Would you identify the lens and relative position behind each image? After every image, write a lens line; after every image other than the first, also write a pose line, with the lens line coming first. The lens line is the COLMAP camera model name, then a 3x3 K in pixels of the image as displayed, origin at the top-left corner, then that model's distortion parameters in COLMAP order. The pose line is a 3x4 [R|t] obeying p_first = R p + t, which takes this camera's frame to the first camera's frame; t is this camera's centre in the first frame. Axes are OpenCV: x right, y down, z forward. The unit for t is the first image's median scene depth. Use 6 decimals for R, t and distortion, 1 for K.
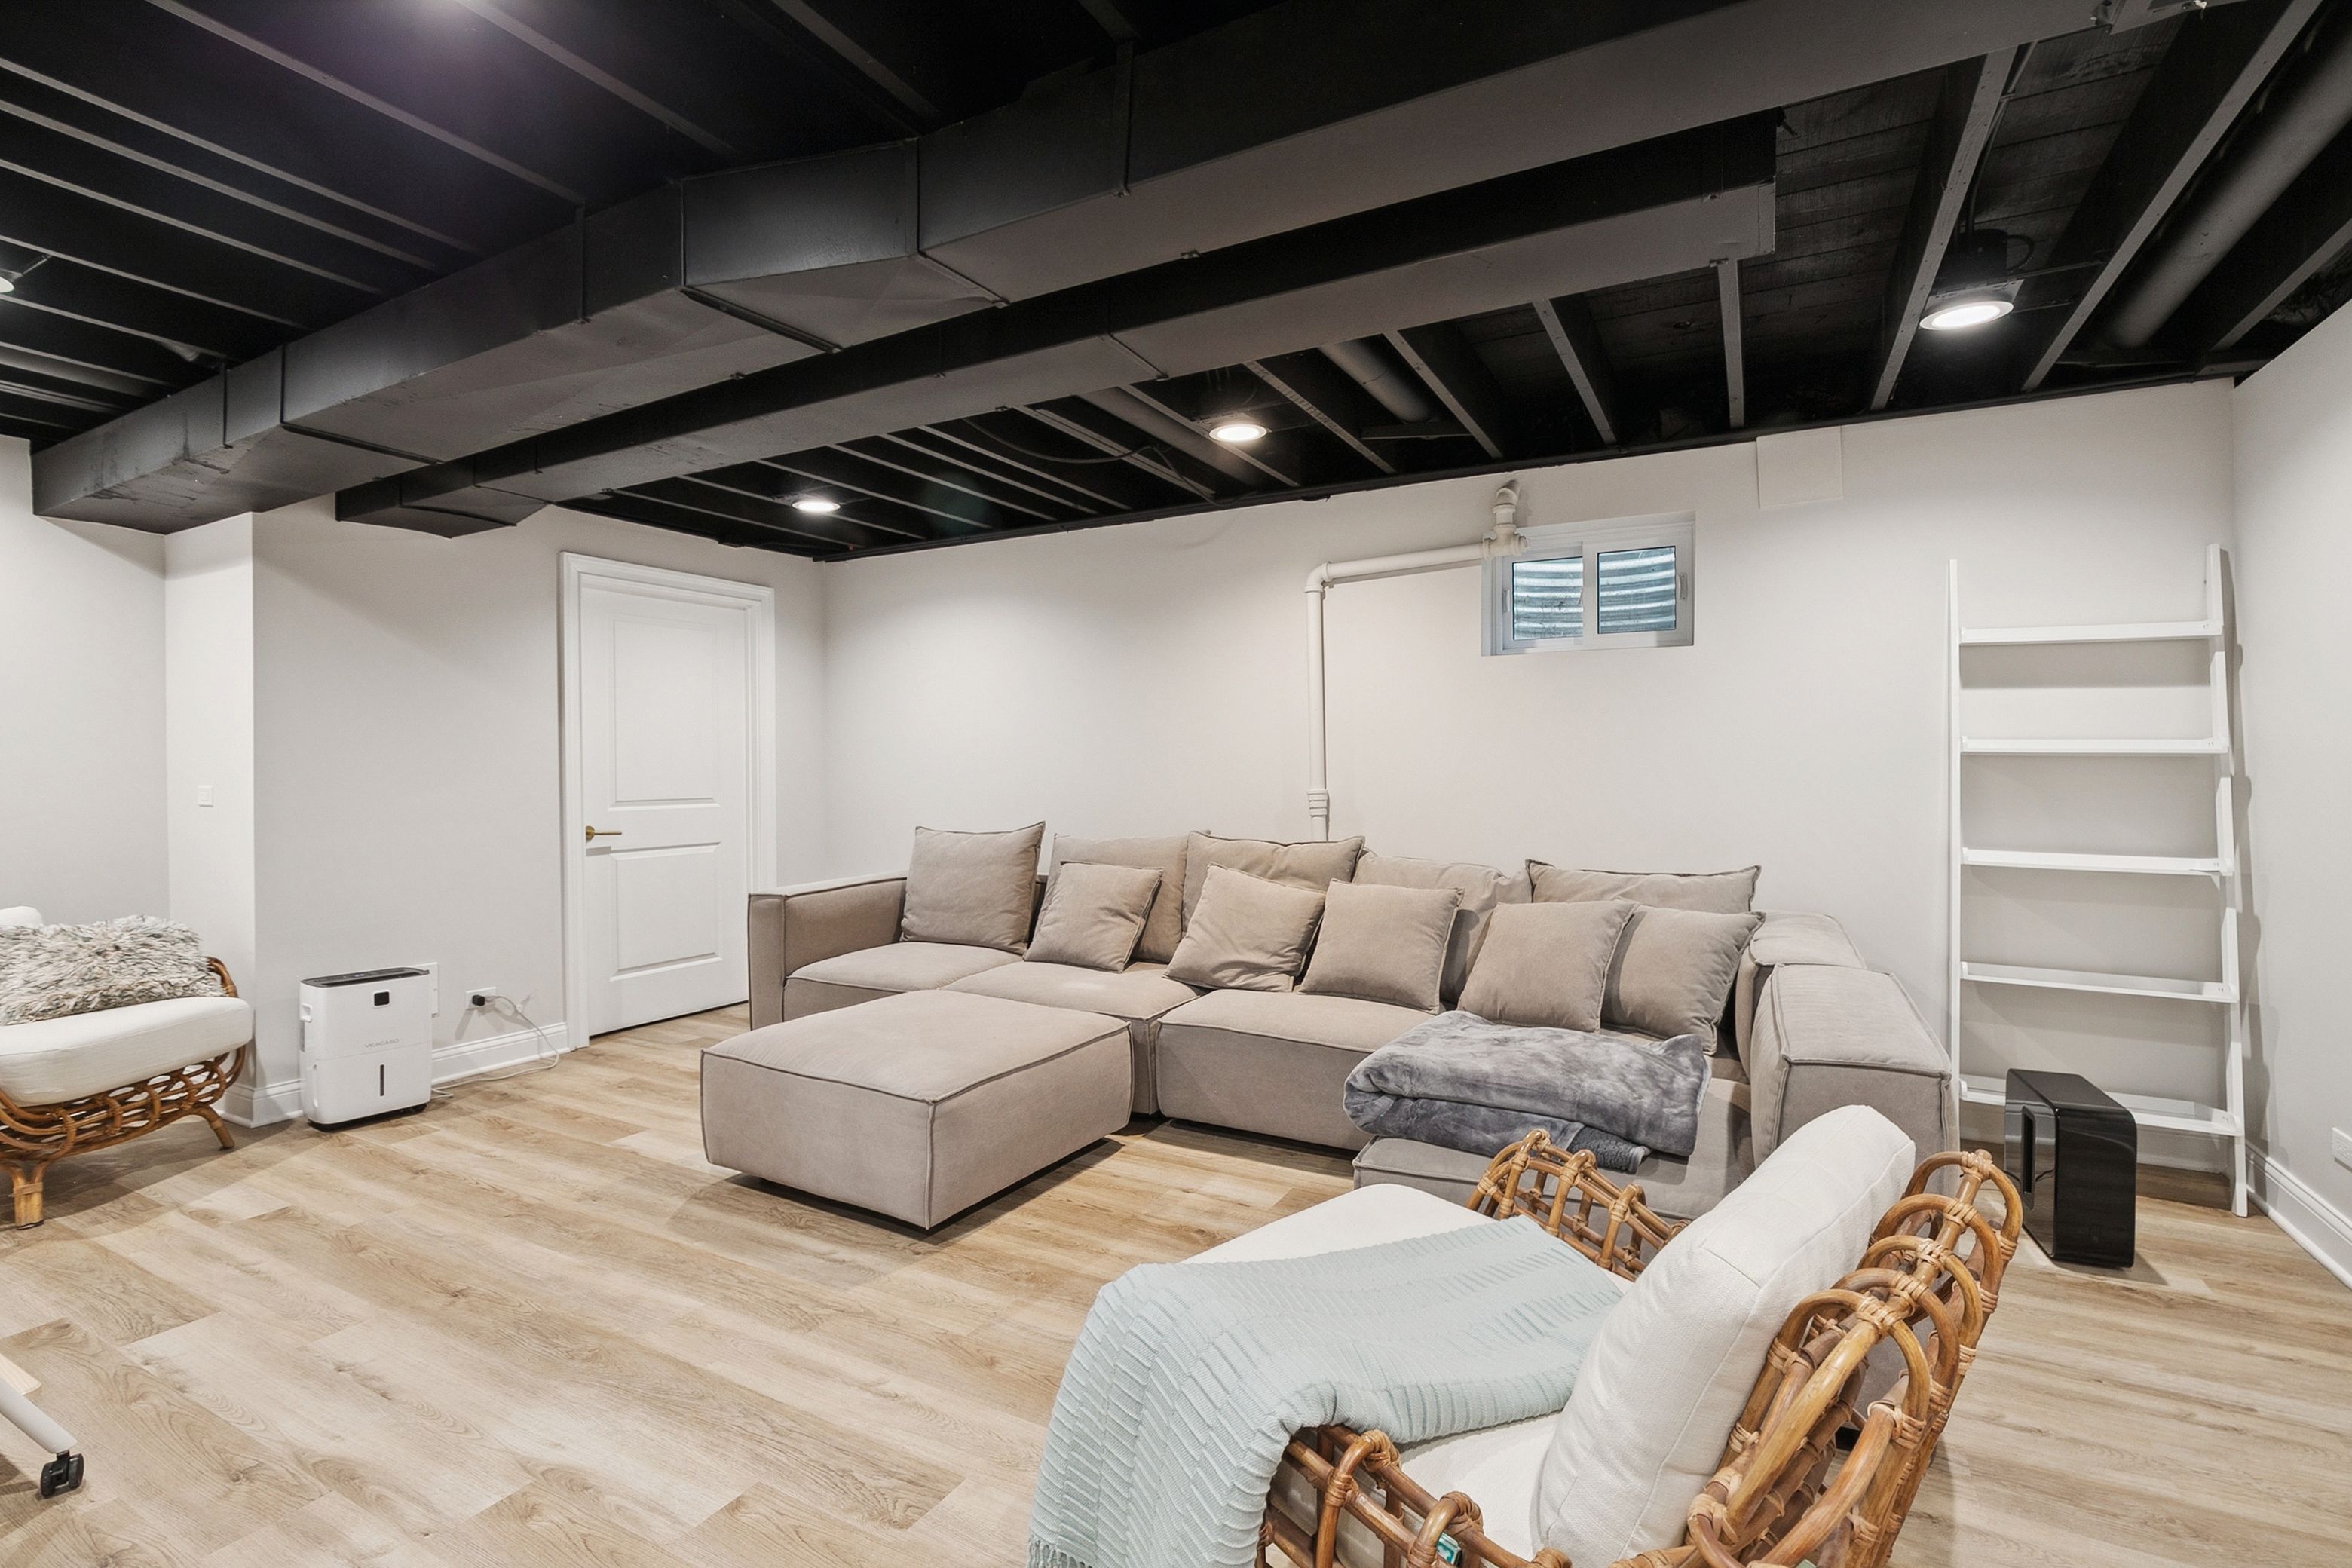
lens RADIAL K [[1076.3, 0, 1157.8], [0, 1076.3, 795.9], [0, 0, 1]] dist [0.001487, 0.000226]
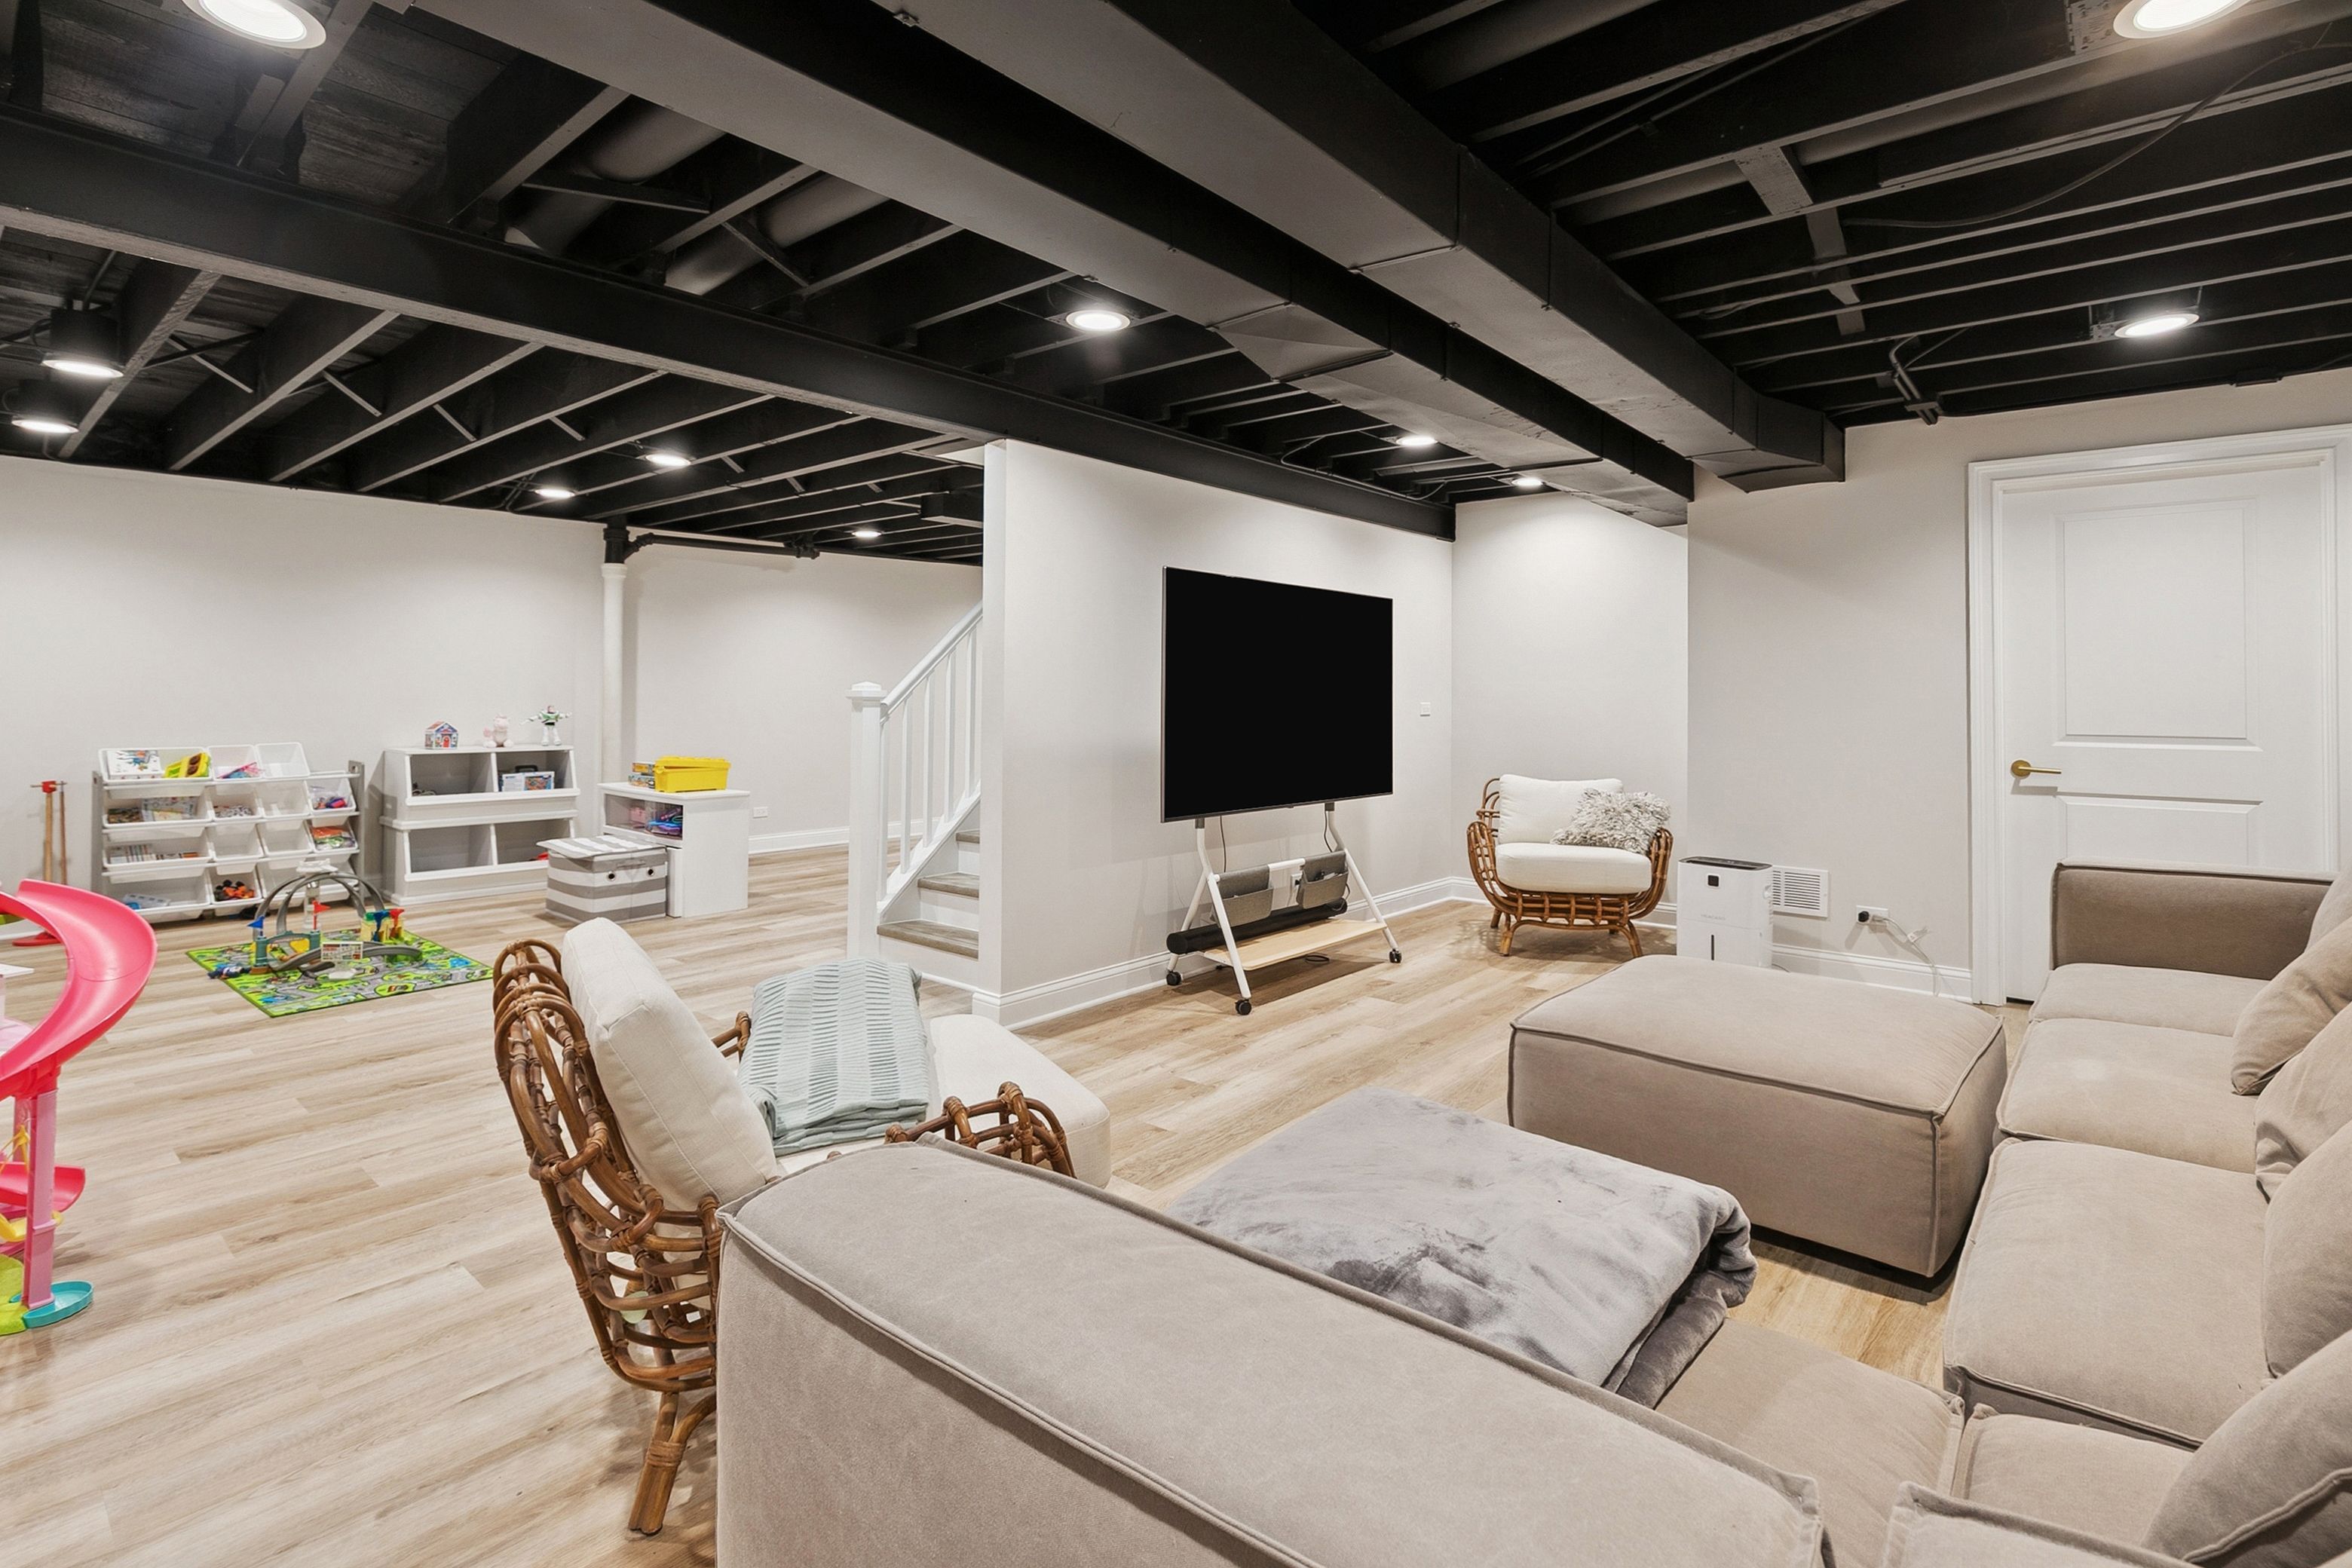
lens RADIAL K [[1095.5, 0, 1248.4], [0, 1095.5, 693.1], [0, 0, 1]] dist [0.002522, -0.006098]
pose [[-0.162661, -0.006333, -0.986662, 0.509542], [-0.031189, 0.999513, -0.001274, -0.007639], [0.986189, 0.030565, -0.162780, 0.561452]]
